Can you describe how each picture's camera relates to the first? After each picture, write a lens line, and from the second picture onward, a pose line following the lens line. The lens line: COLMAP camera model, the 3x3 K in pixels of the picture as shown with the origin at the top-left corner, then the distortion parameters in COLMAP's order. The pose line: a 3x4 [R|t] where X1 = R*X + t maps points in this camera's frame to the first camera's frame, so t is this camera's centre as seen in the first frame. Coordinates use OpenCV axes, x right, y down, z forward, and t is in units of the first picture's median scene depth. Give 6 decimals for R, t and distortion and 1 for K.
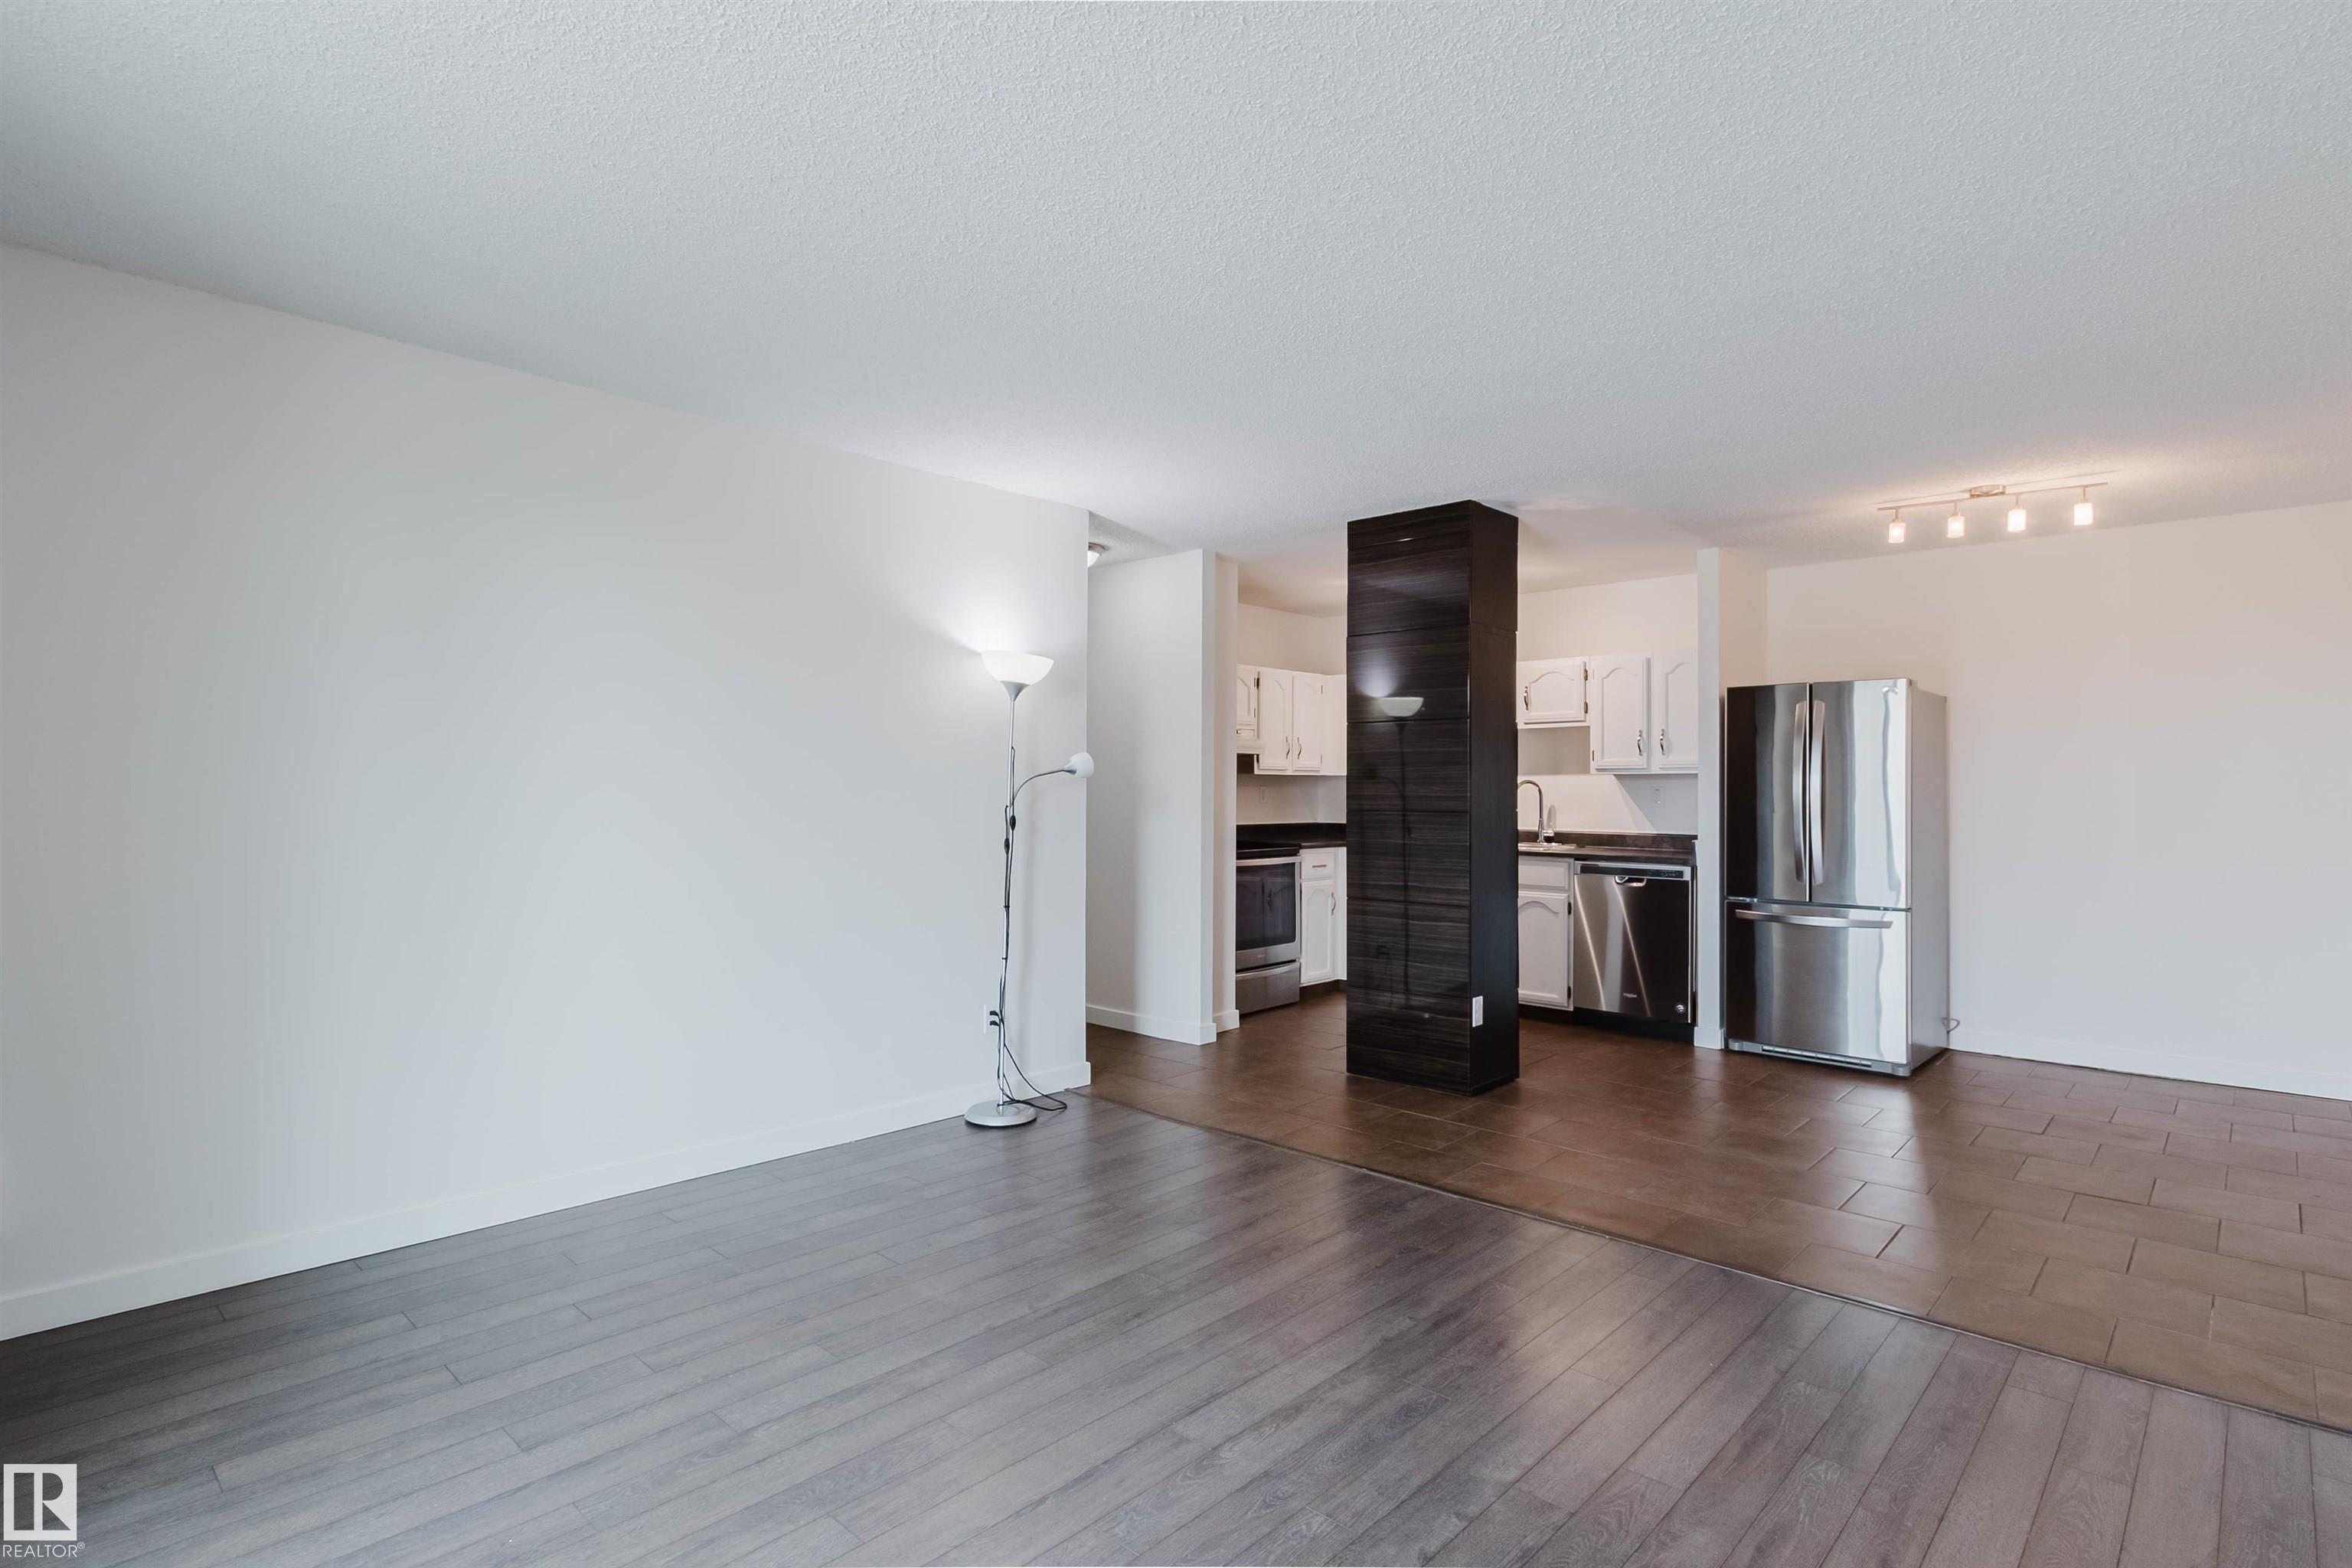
lens RADIAL K [[1169.2, 0, 1176.6], [0, 1169.2, 774.5], [0, 0, 1]] dist [0.002766, -0.000266]
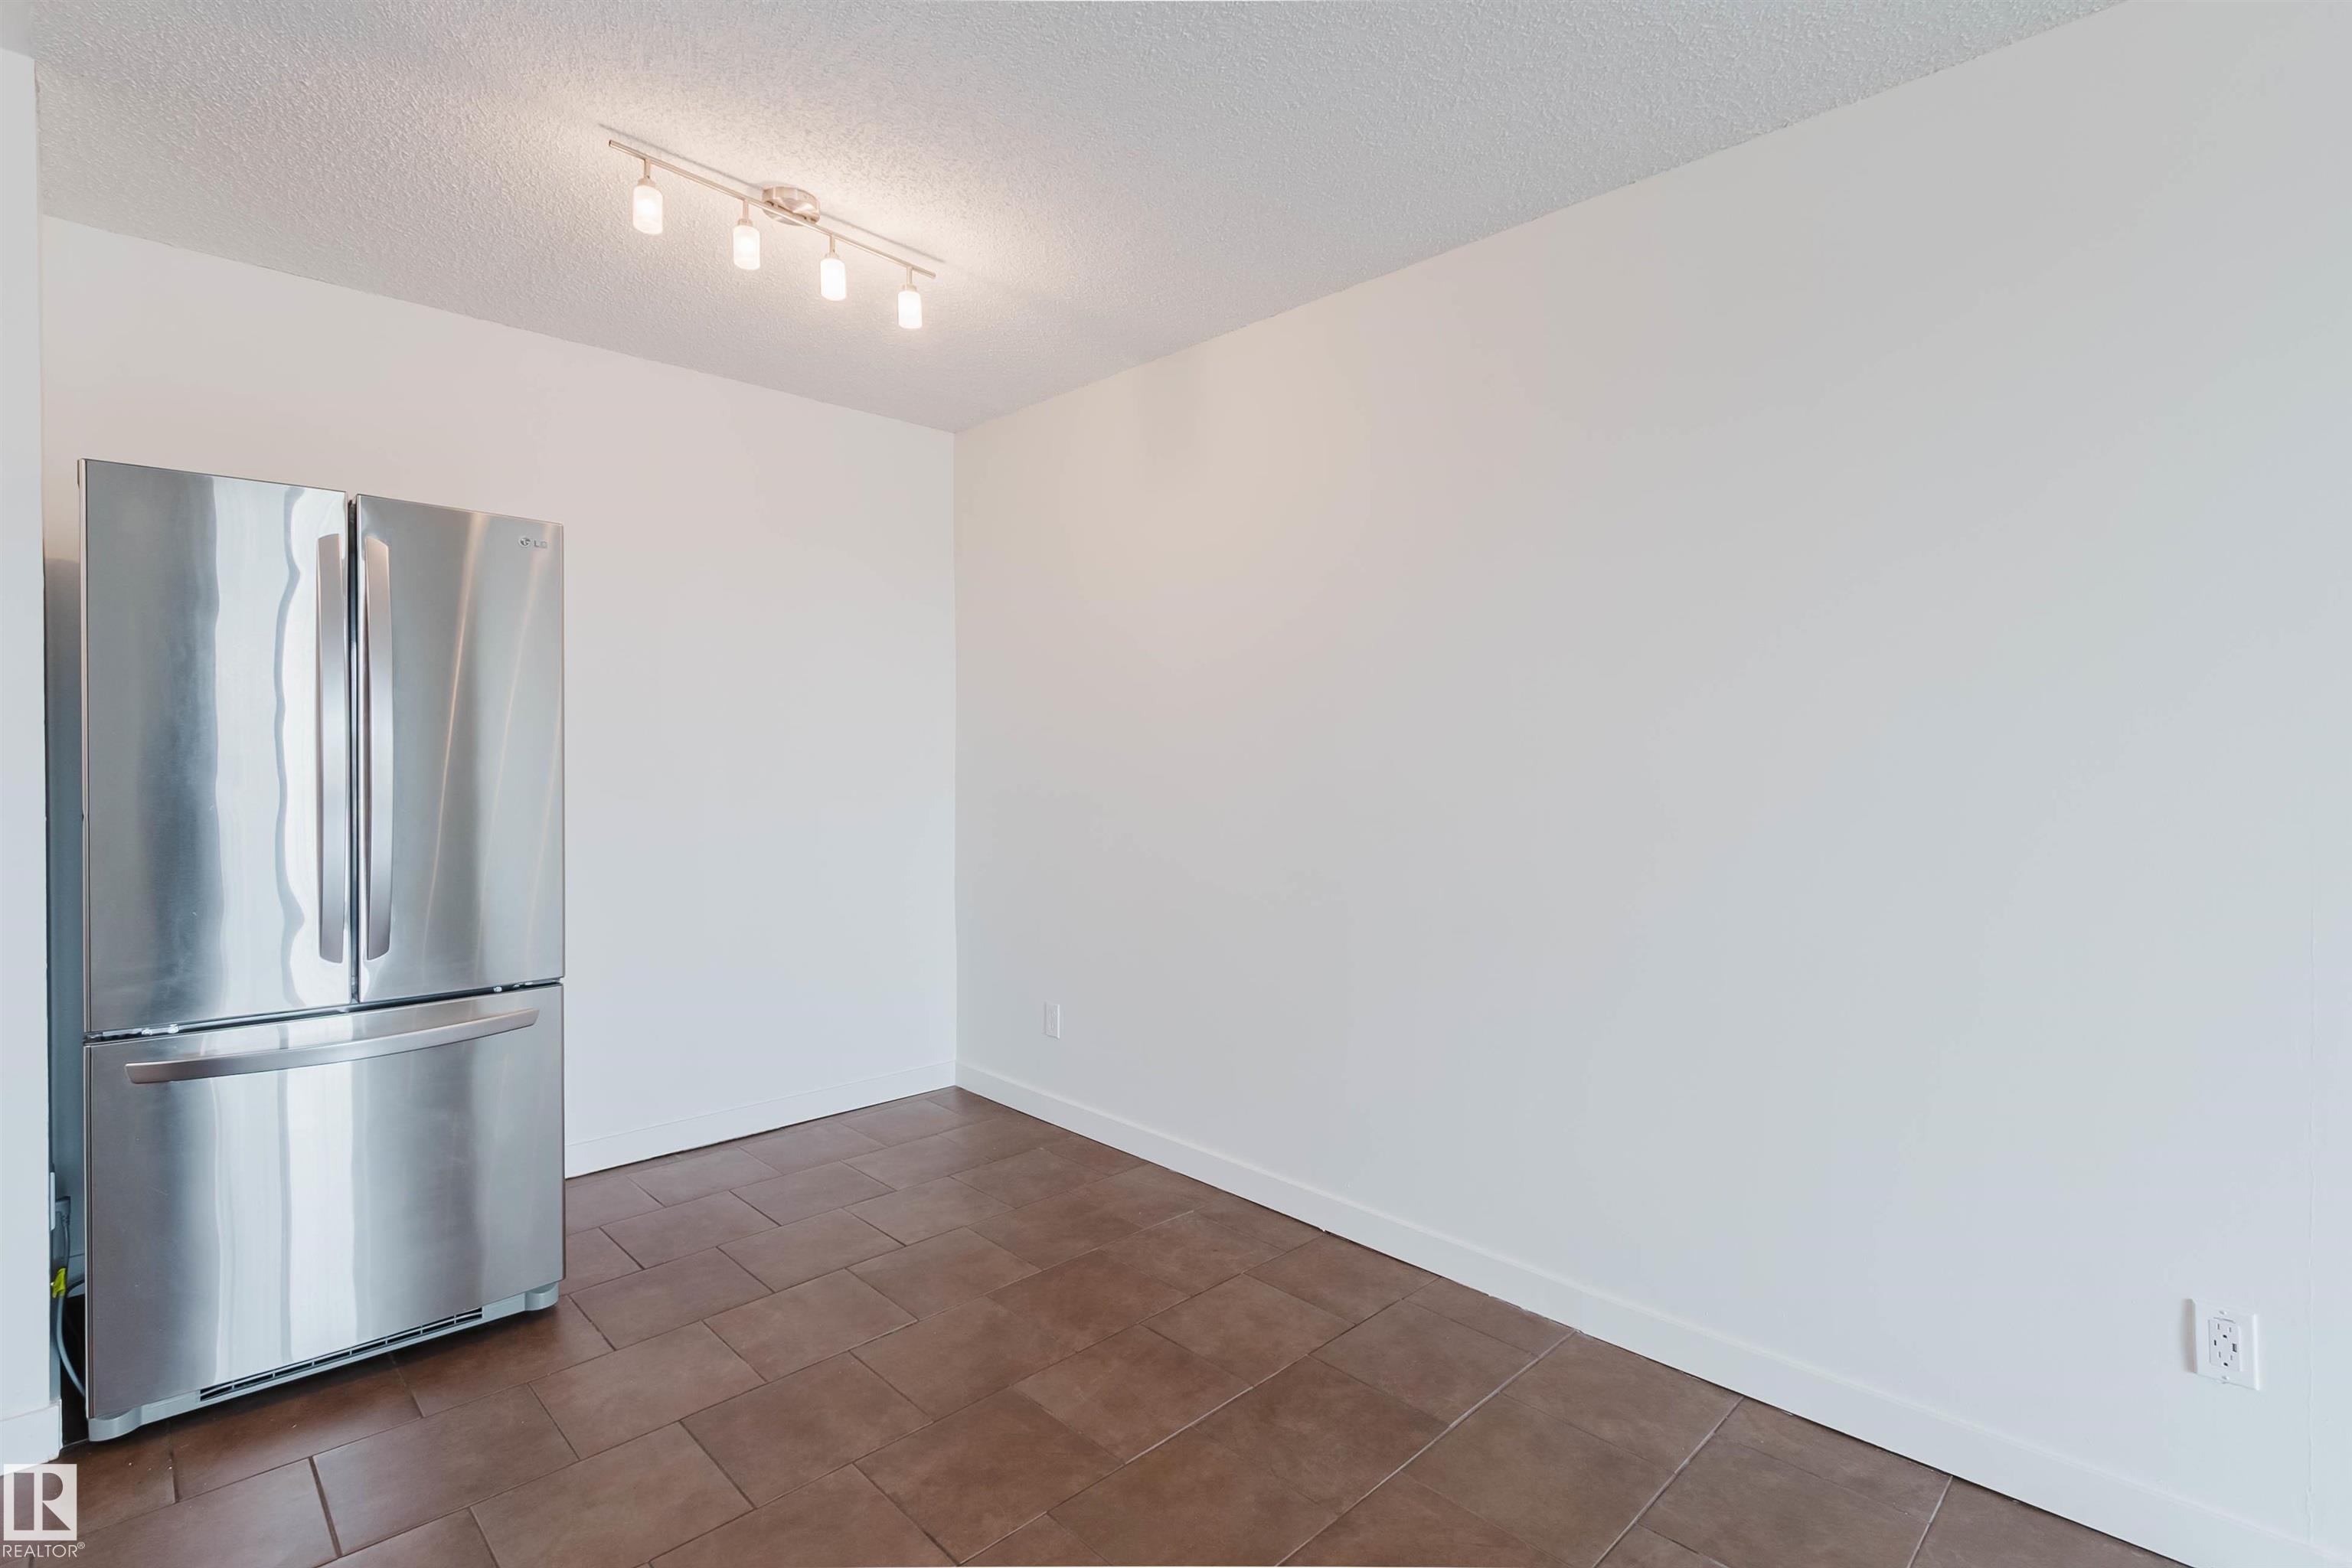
lens RADIAL K [[1102.6, 0, 1164.6], [0, 1102.6, 779.5], [0, 0, 1]] dist [0.003014, 0.000271]
pose [[0.046598, -0.022437, 0.998662, 0.140086], [-0.012570, 0.999655, 0.023046, 0.011649], [-0.998835, -0.013627, 0.046299, 0.642025]]
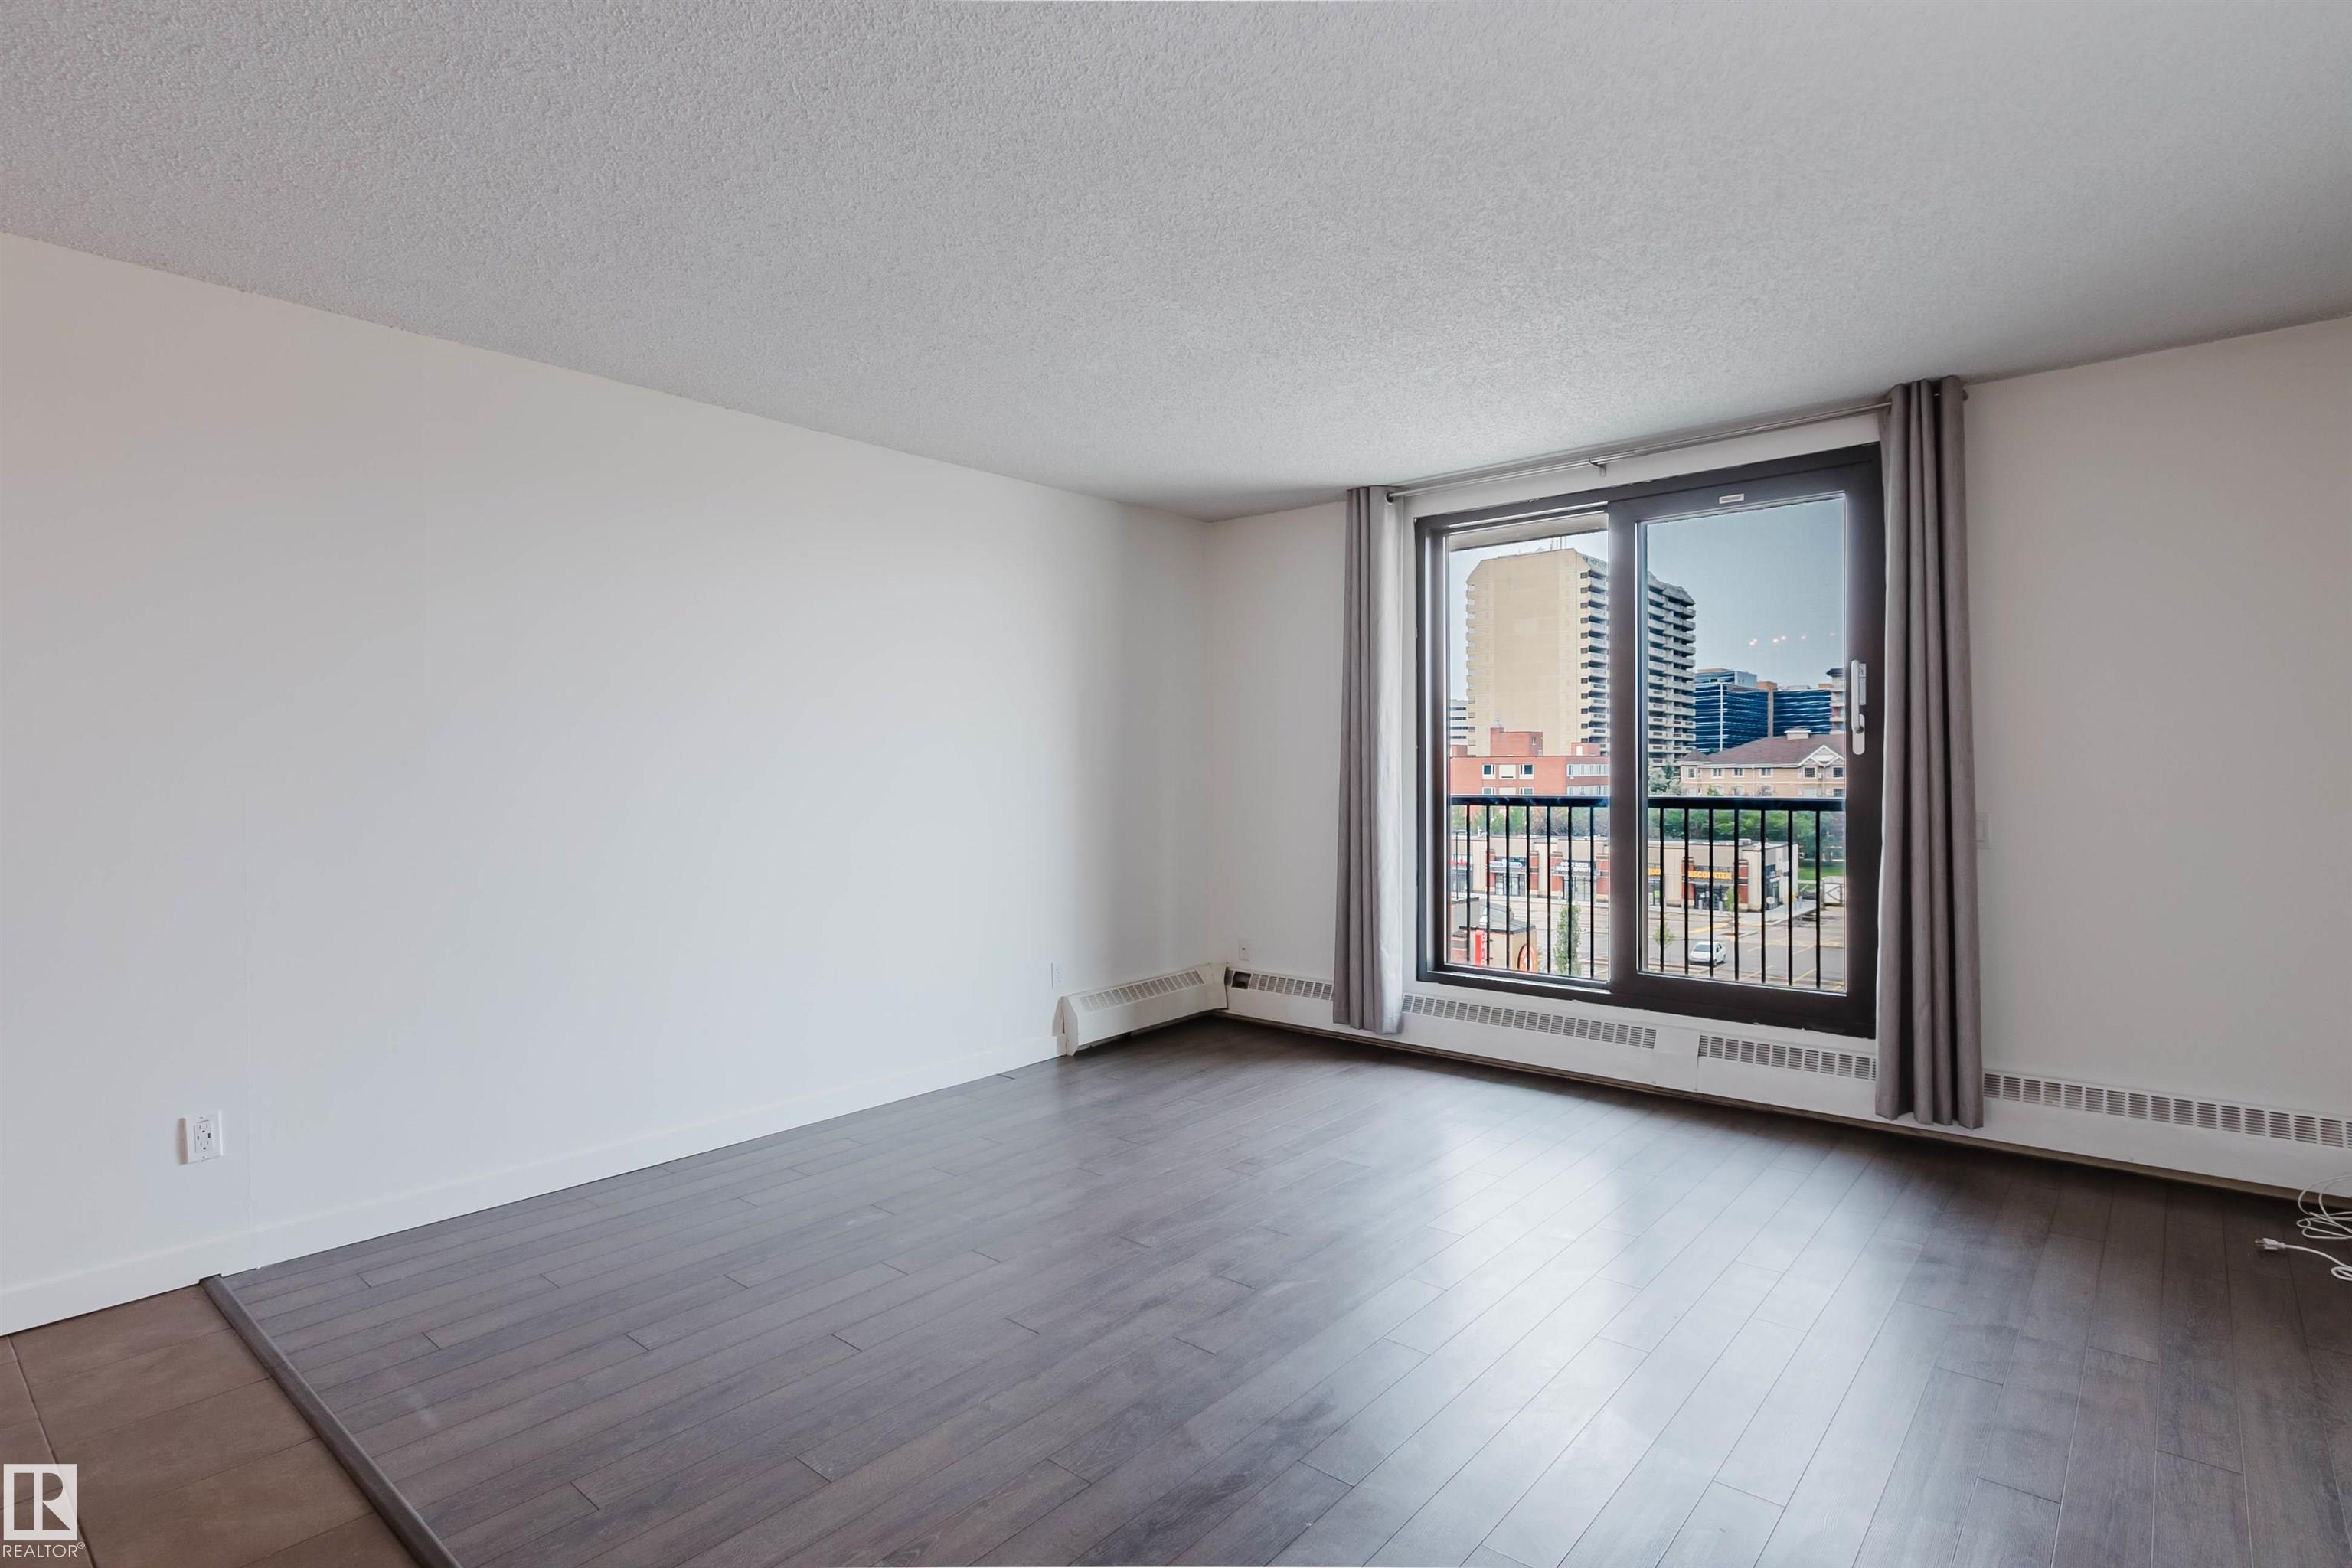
lens RADIAL K [[1169.2, 0, 1176.6], [0, 1169.2, 774.5], [0, 0, 1]] dist [0.002766, -0.000266]
pose [[-0.998805, -0.001245, -0.048866, 0.053743], [-0.000744, 0.999947, -0.010266, 0.015061], [0.048877, -0.010217, -0.998753, 0.892096]]
